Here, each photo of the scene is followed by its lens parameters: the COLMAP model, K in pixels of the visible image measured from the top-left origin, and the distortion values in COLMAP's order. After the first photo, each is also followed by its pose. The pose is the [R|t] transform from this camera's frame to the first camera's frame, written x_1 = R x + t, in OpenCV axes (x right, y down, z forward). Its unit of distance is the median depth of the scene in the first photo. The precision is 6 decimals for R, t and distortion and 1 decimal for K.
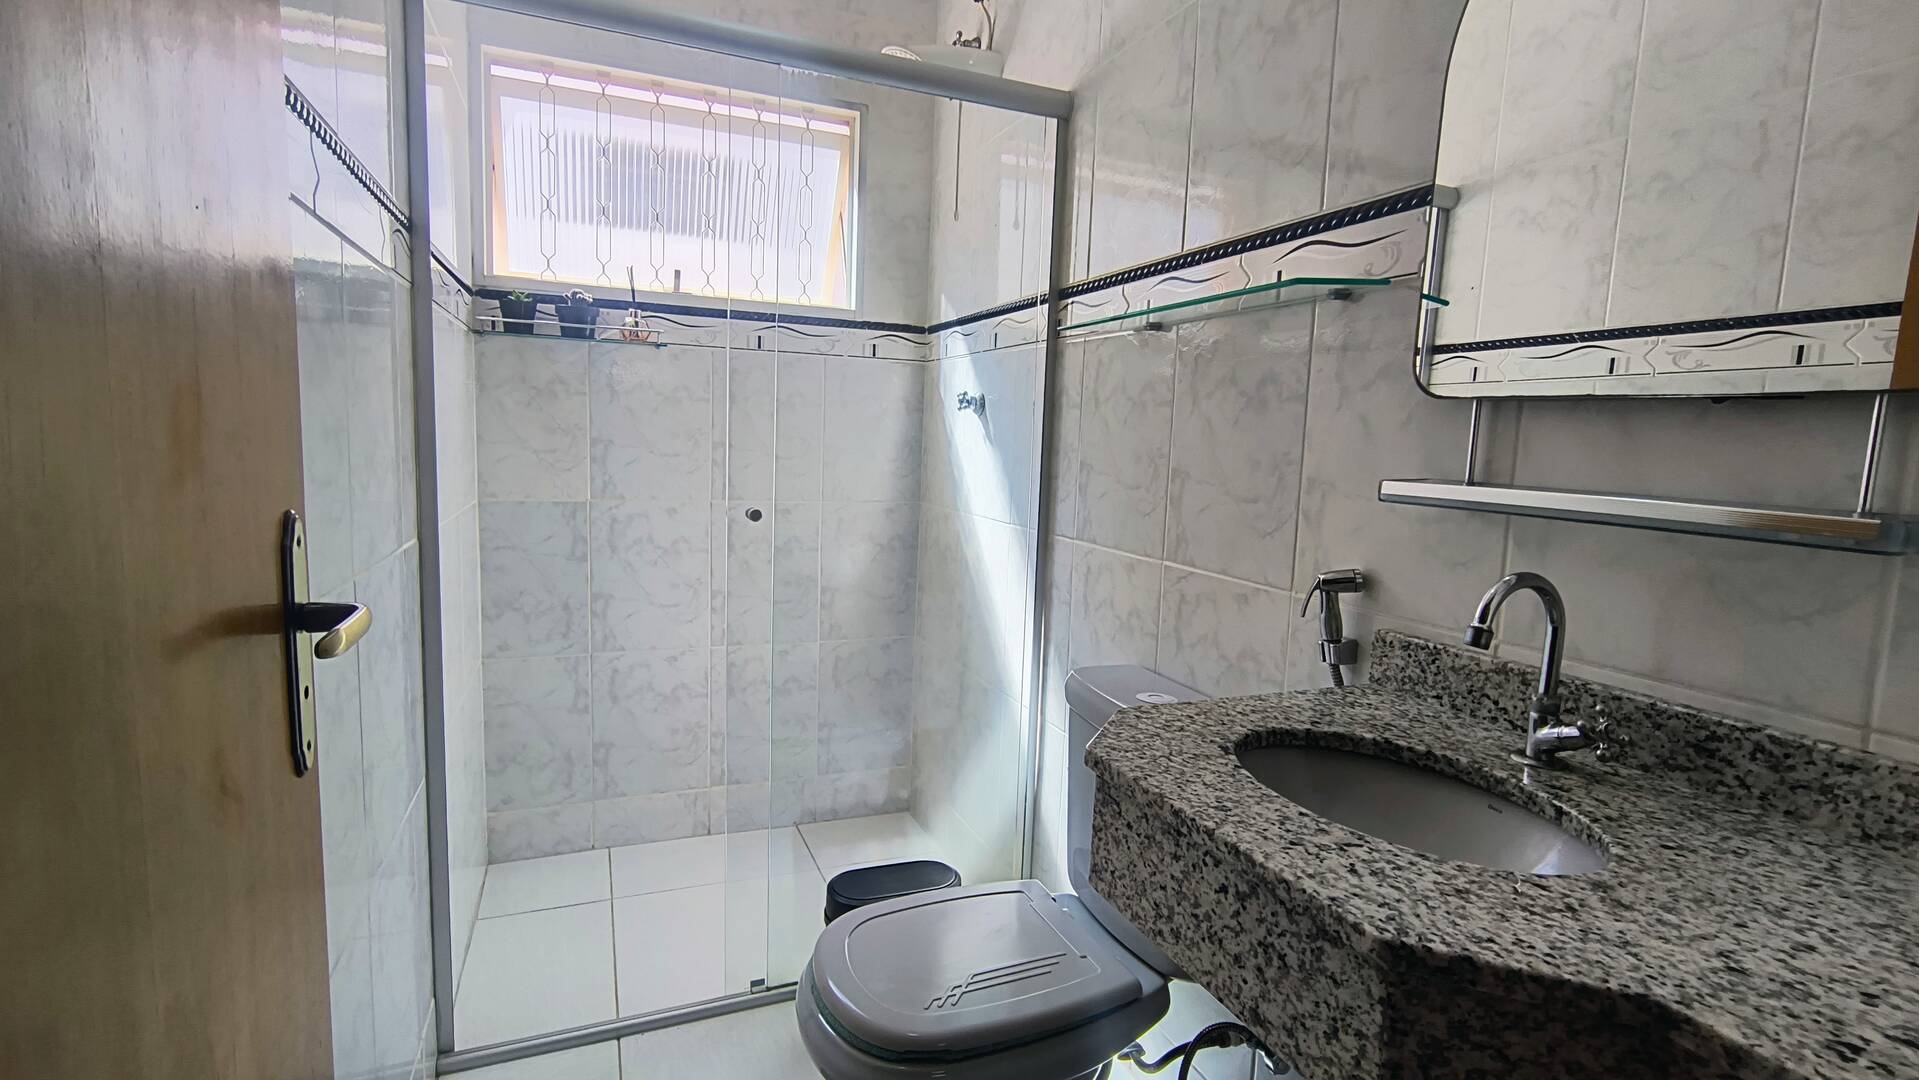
lens RADIAL K [[882.5, 0, 964.0], [0, 882.5, 543.1], [0, 0, 1]] dist [-0.010452, 0.003433]
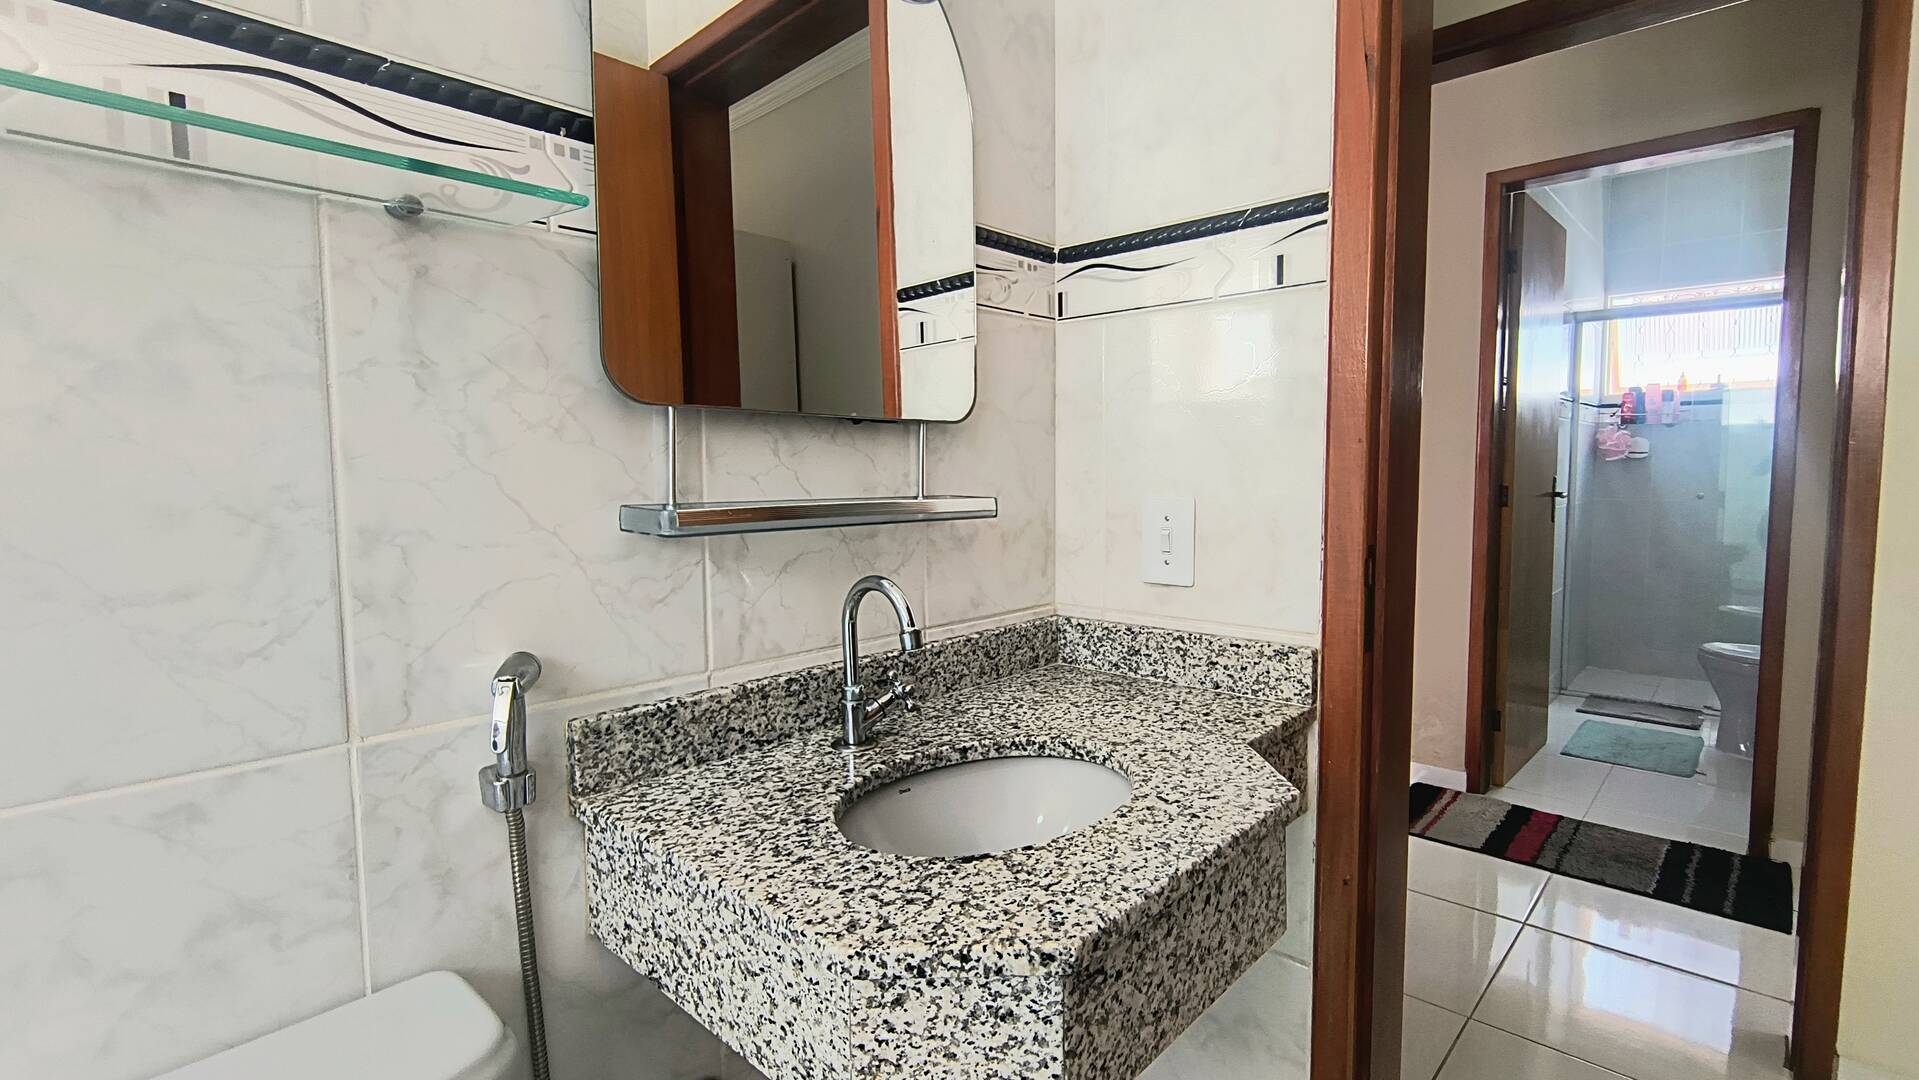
lens RADIAL K [[882.5, 0, 965.3], [0, 882.5, 539.3], [0, 0, 1]] dist [-0.010452, 0.003433]
pose [[-0.411526, -0.105962, 0.905217, -0.355269], [0.103115, 0.981428, 0.161761, -0.160354], [-0.905546, 0.159910, -0.392957, 1.200388]]
